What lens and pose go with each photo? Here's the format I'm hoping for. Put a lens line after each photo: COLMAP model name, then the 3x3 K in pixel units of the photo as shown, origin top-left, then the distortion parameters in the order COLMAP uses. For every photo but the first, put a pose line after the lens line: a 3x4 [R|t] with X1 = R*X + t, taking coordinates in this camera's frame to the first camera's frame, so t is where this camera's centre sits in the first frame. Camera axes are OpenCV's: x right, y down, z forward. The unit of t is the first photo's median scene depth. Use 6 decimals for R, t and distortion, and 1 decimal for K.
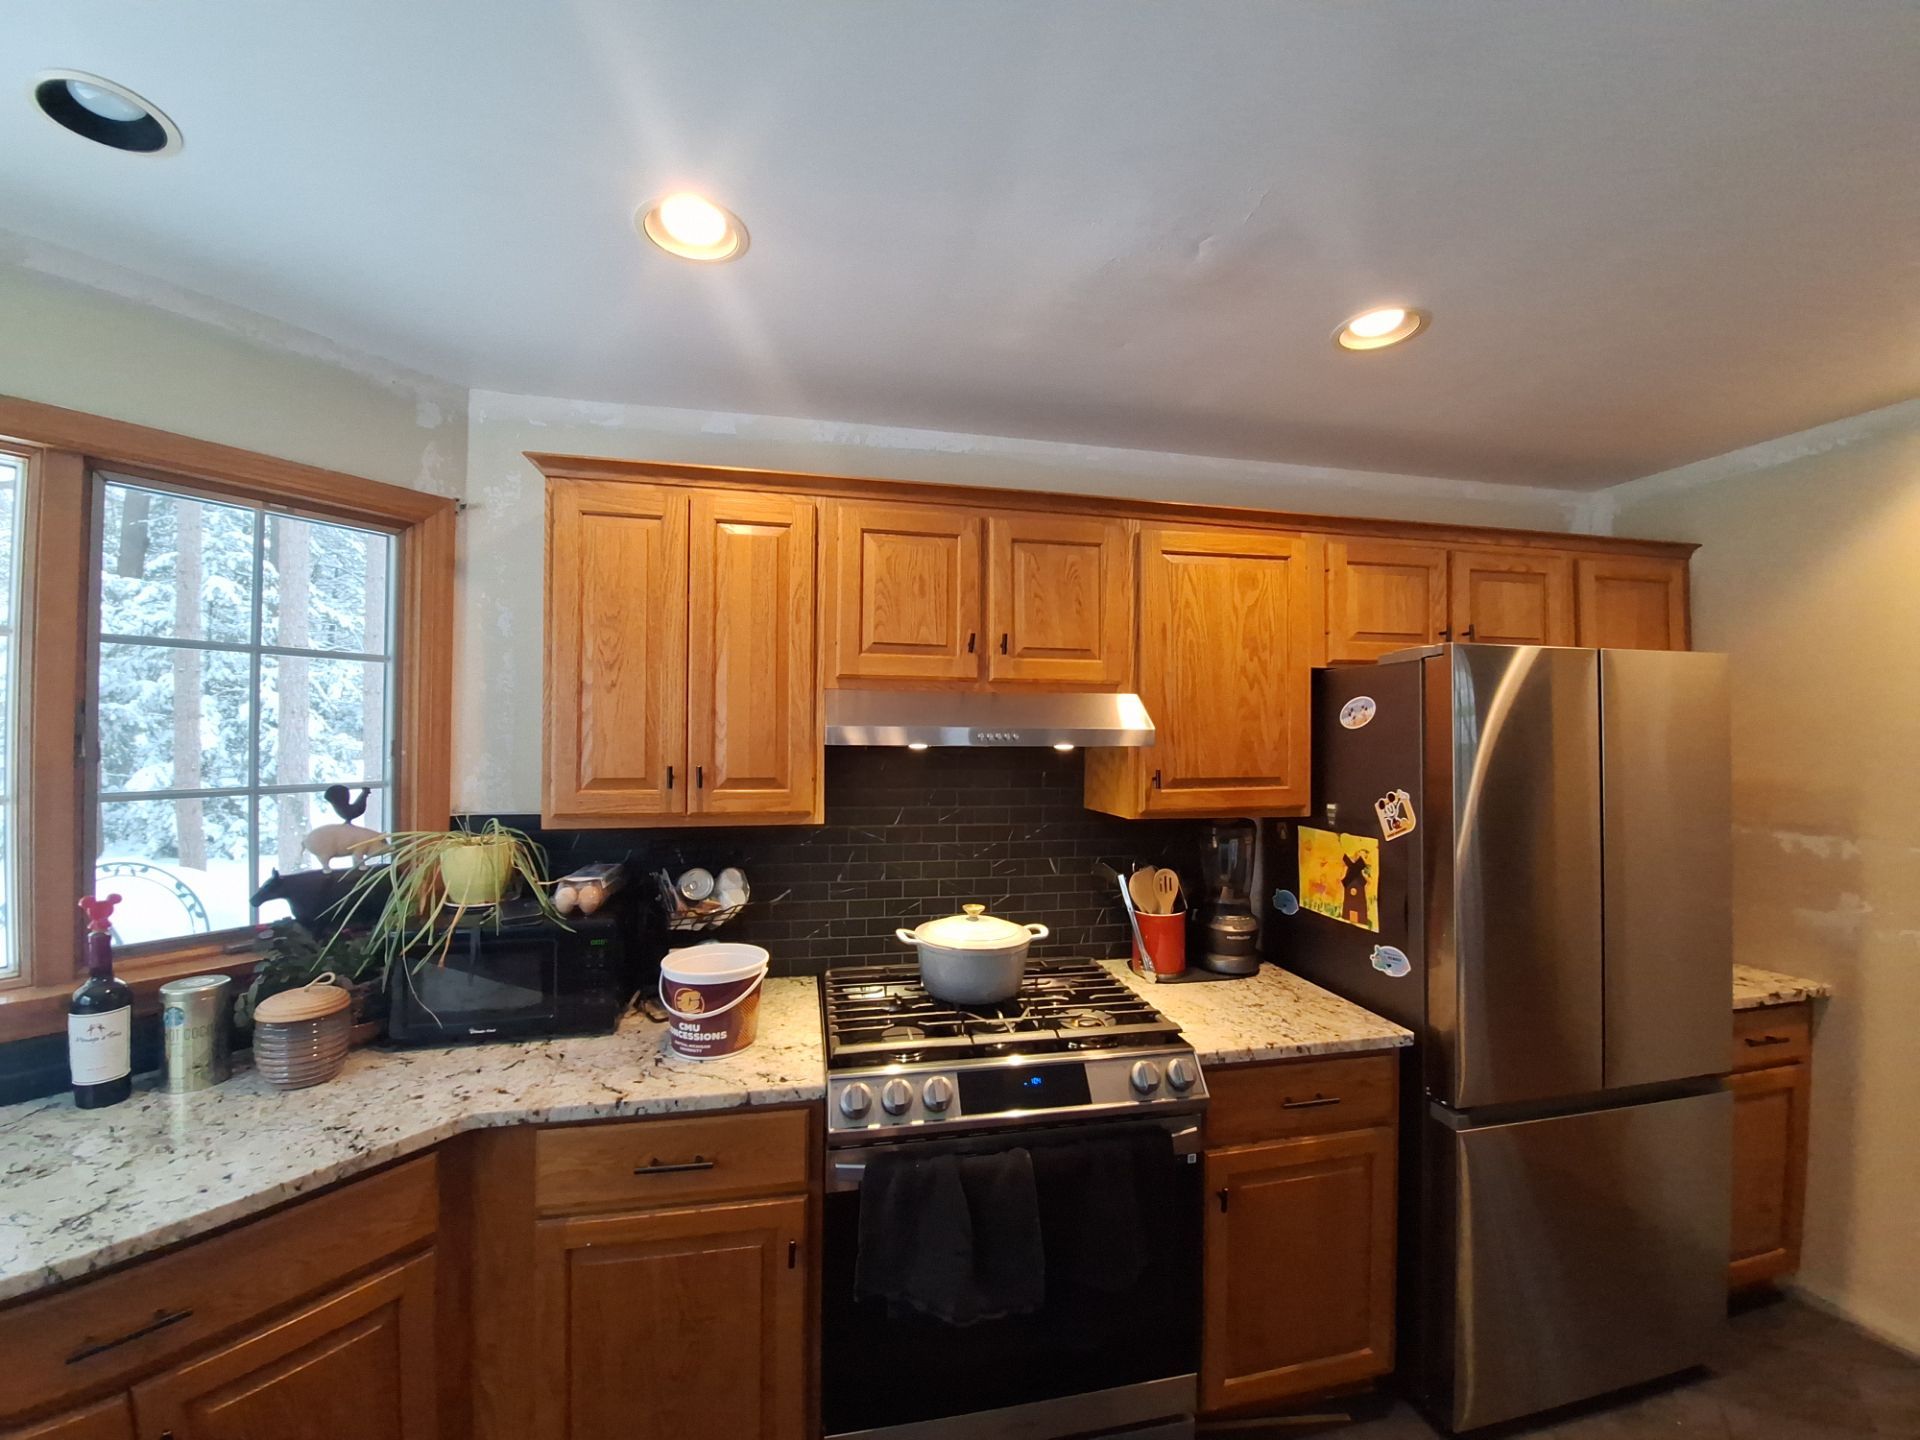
lens RADIAL K [[748.1, 0, 956.4], [0, 748.1, 726.3], [0, 0, 1]] dist [-0.000753, -0.011695]
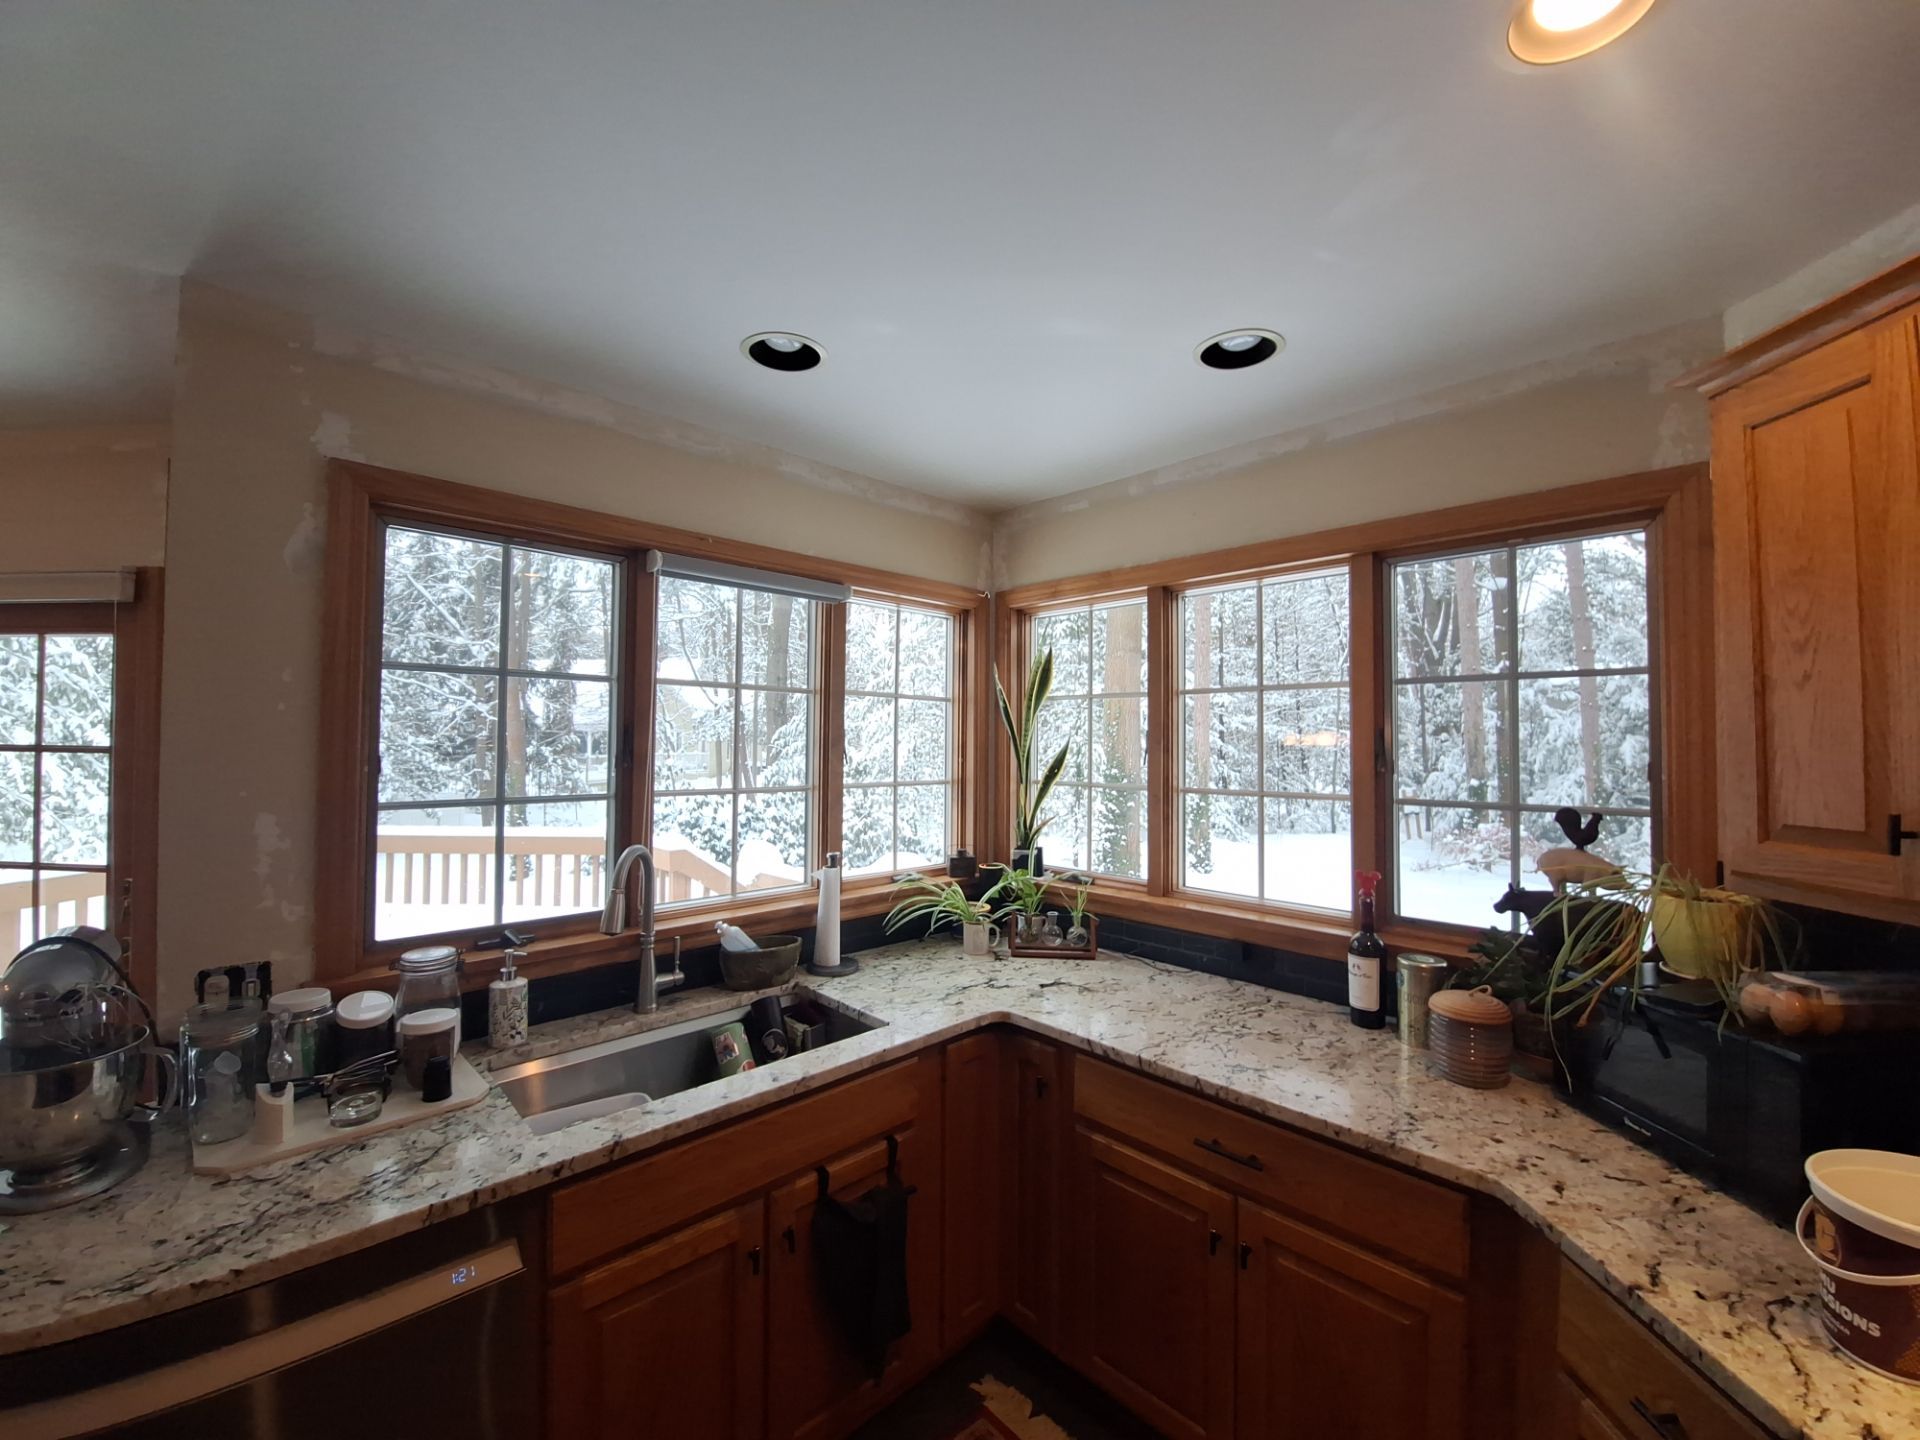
lens RADIAL K [[748.1, 0, 956.4], [0, 748.1, 726.3], [0, 0, 1]] dist [-0.000753, -0.011695]
pose [[-0.222110, -0.033829, -0.974435, 0.311321], [-0.001289, 0.999407, -0.034403, 0.007821], [0.975021, -0.006386, -0.222022, 0.473117]]
